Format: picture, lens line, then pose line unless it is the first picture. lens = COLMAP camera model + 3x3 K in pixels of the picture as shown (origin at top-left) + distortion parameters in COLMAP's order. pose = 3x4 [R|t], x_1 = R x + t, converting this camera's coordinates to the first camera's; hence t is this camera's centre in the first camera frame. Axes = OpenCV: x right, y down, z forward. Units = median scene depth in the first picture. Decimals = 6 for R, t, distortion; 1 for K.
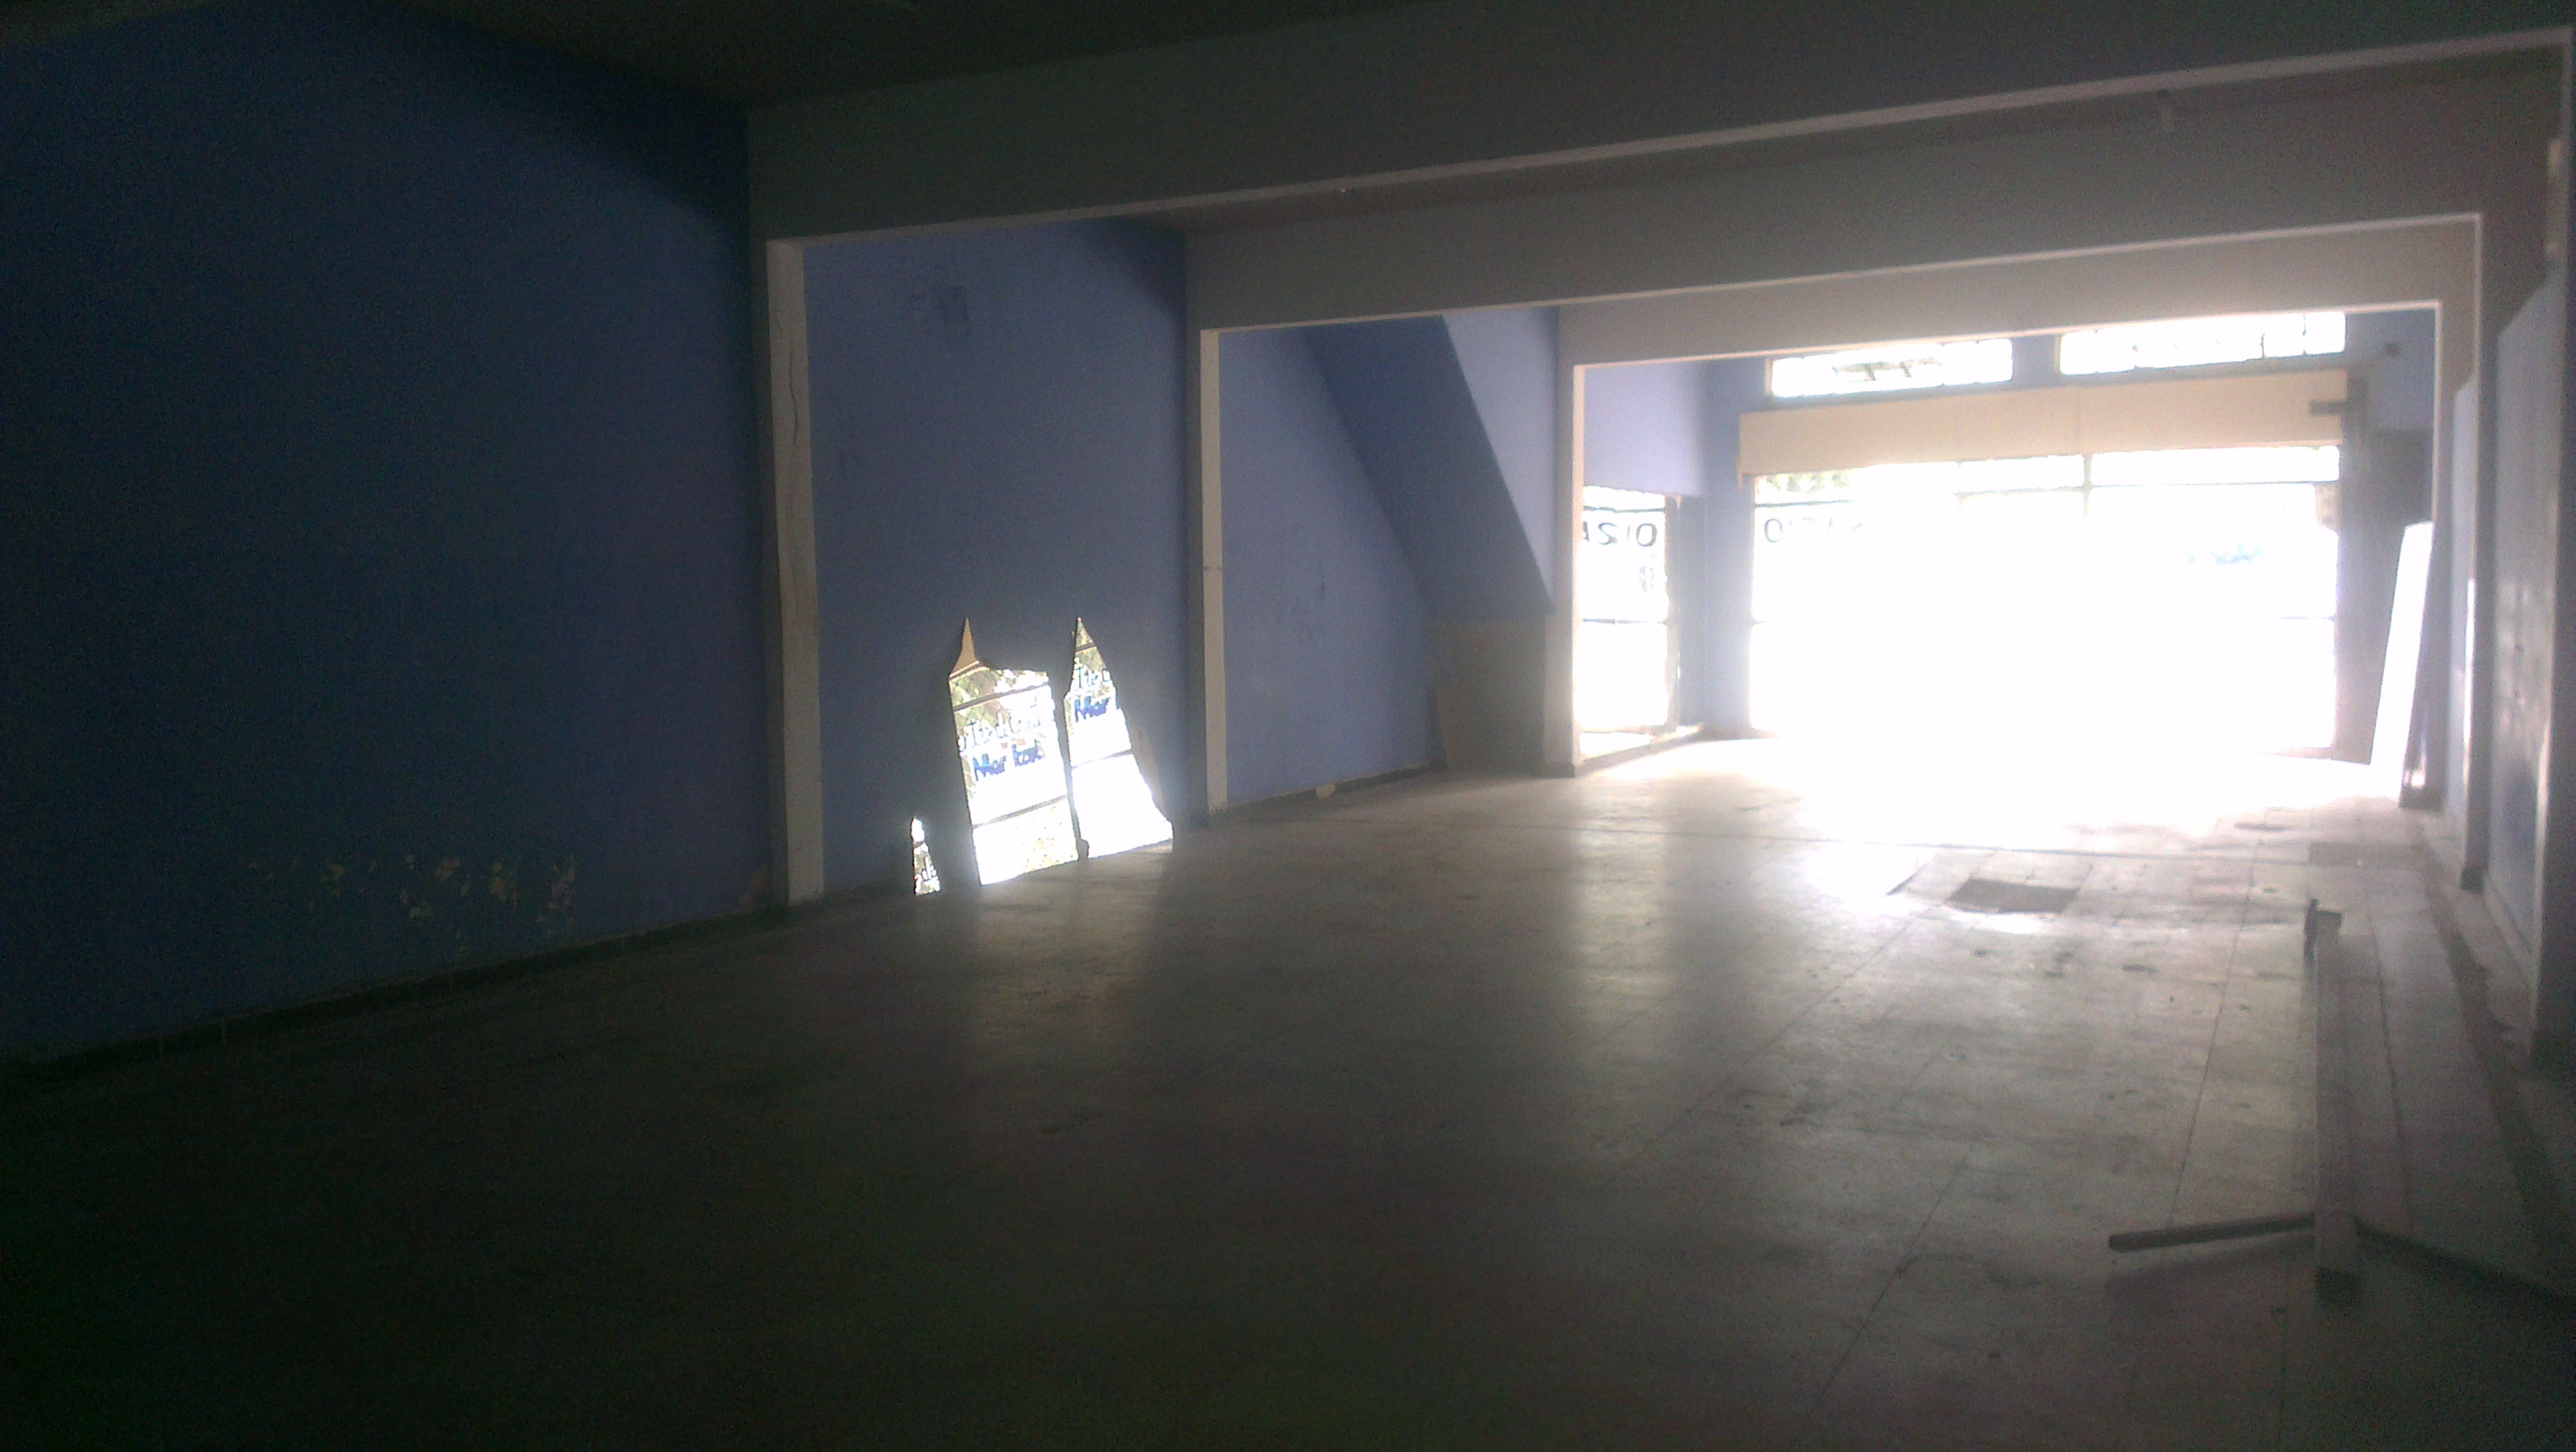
lens RADIAL K [[1977.2, 0, 1288.0], [0, 1977.2, 726.0], [0, 0, 1]] dist [0.158661, -0.245252]
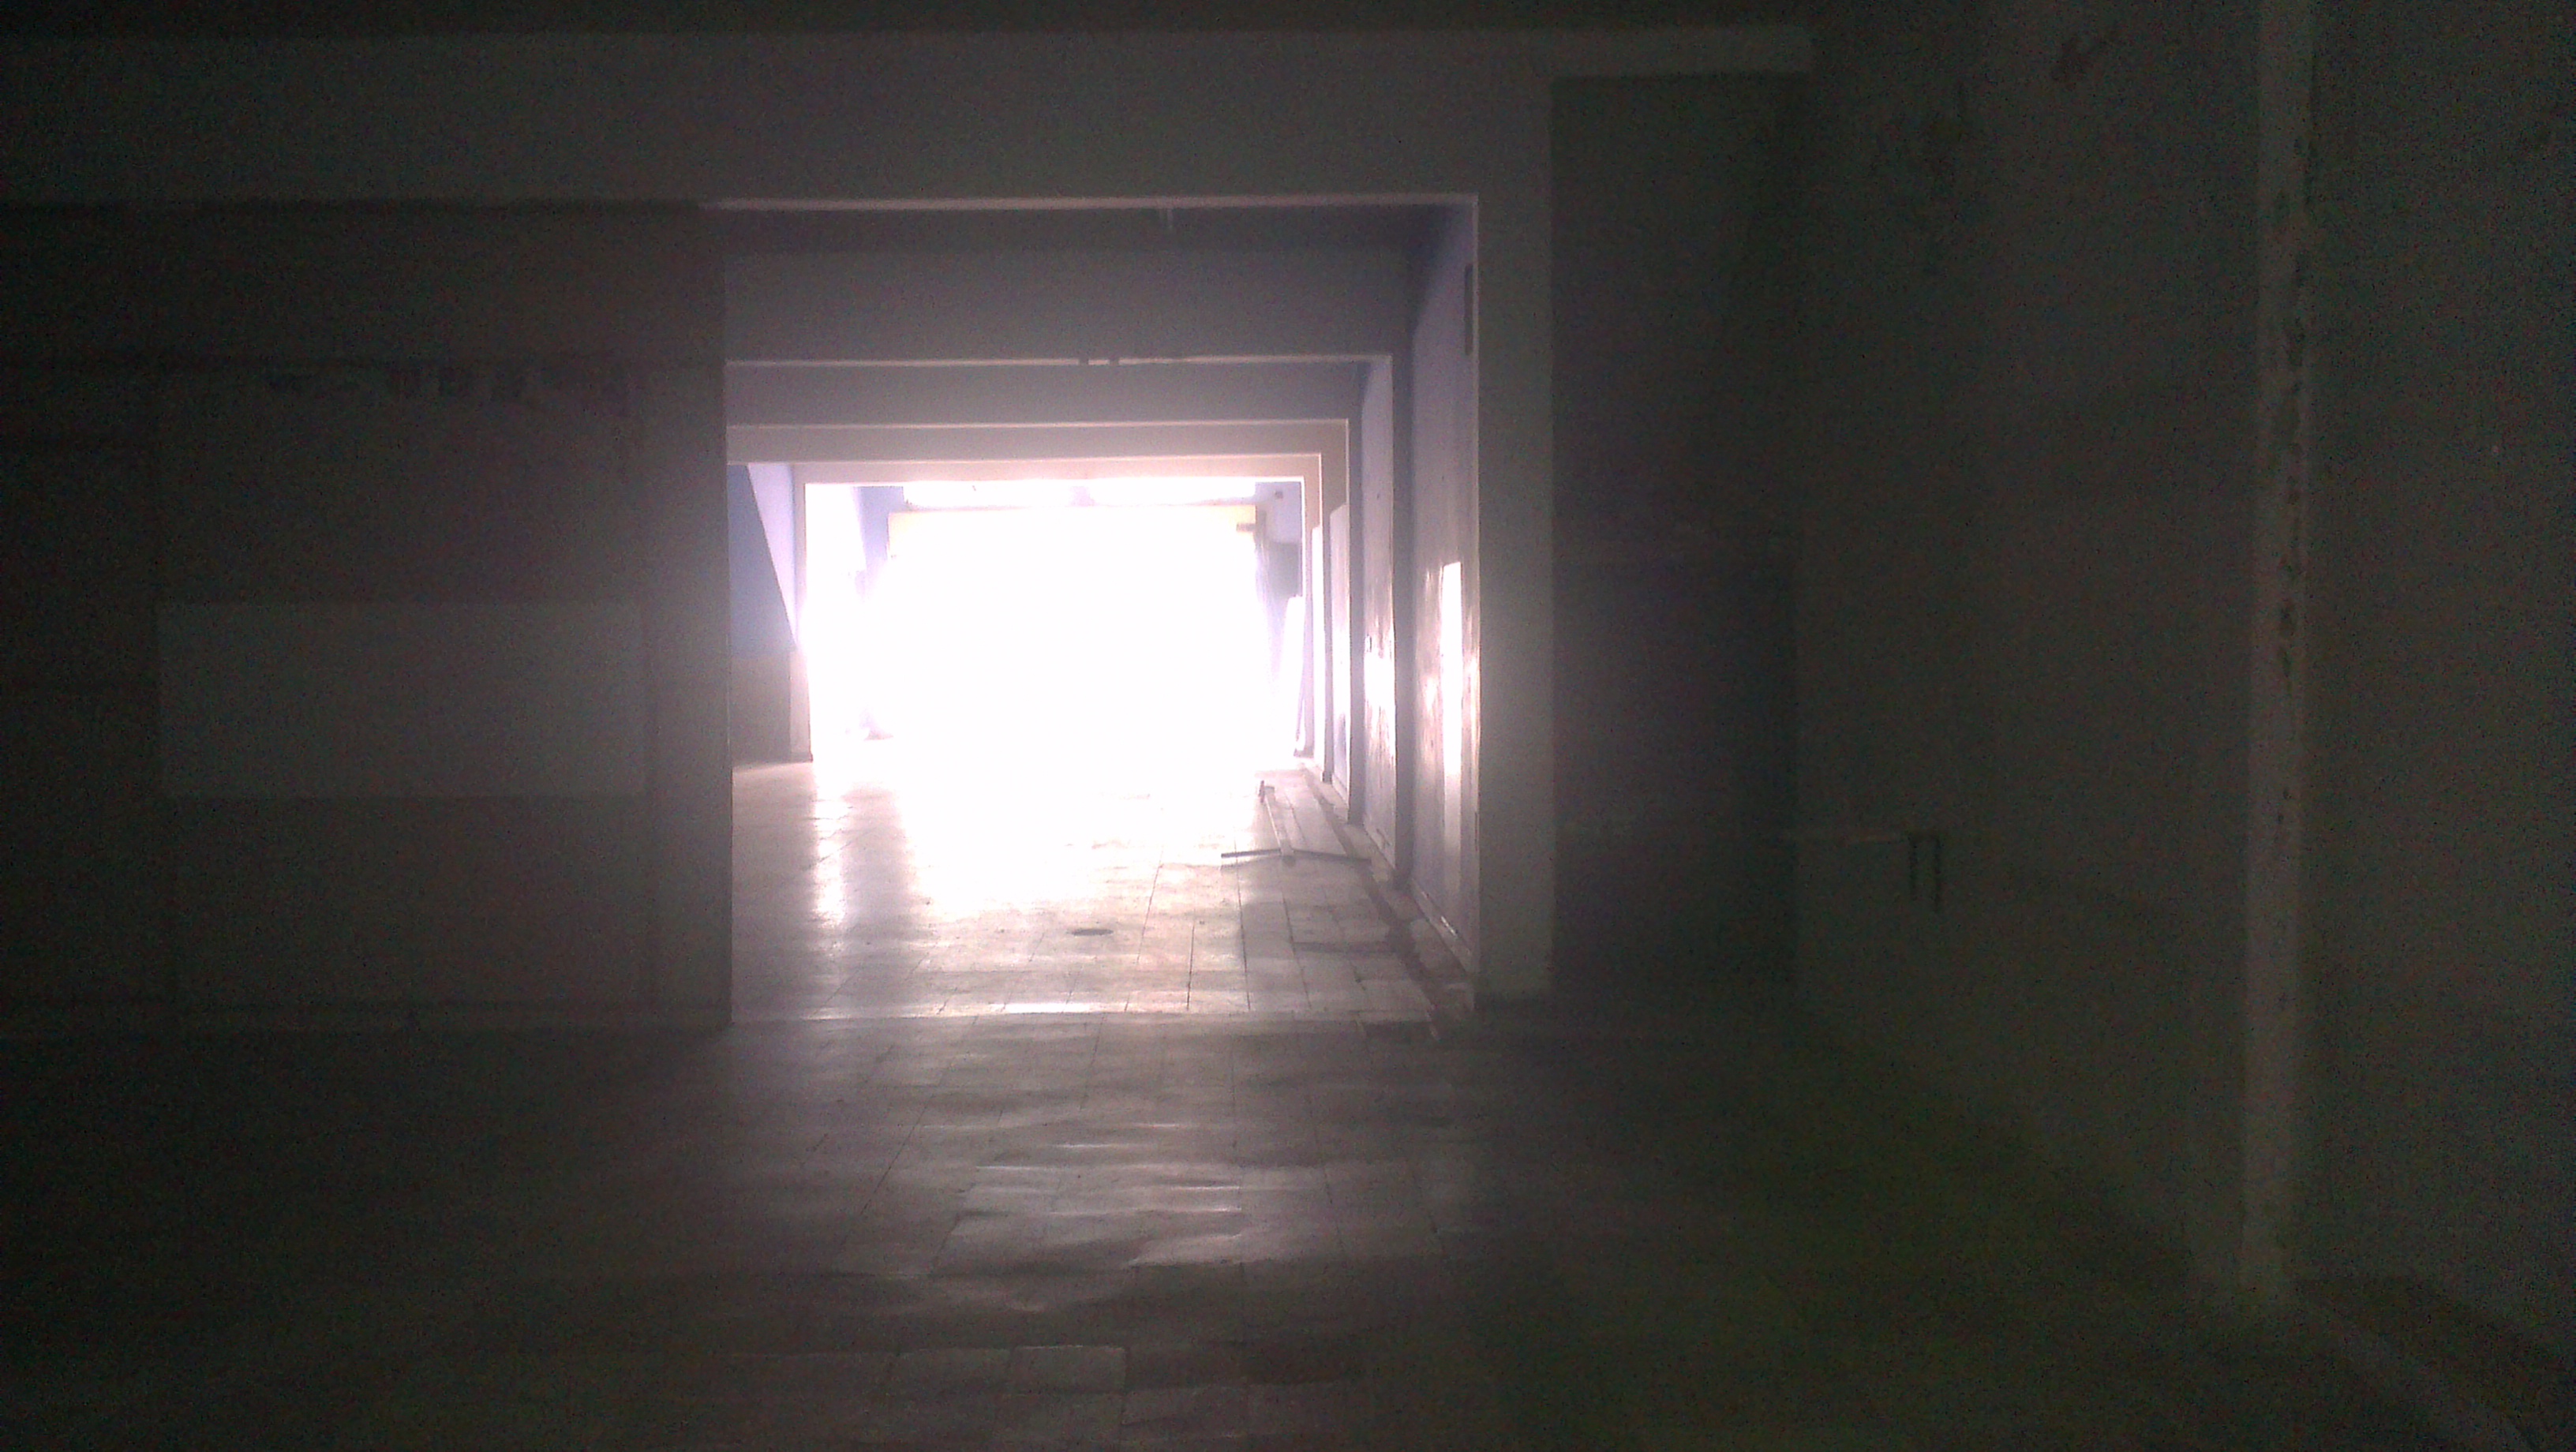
lens RADIAL K [[1977.2, 0, 1288.0], [0, 1977.2, 726.0], [0, 0, 1]] dist [0.158661, -0.245252]
pose [[0.874789, -0.021714, 0.484018, -0.293831], [0.033750, 0.999300, -0.016166, 0.039628], [-0.483327, 0.030477, 0.874909, -0.515256]]
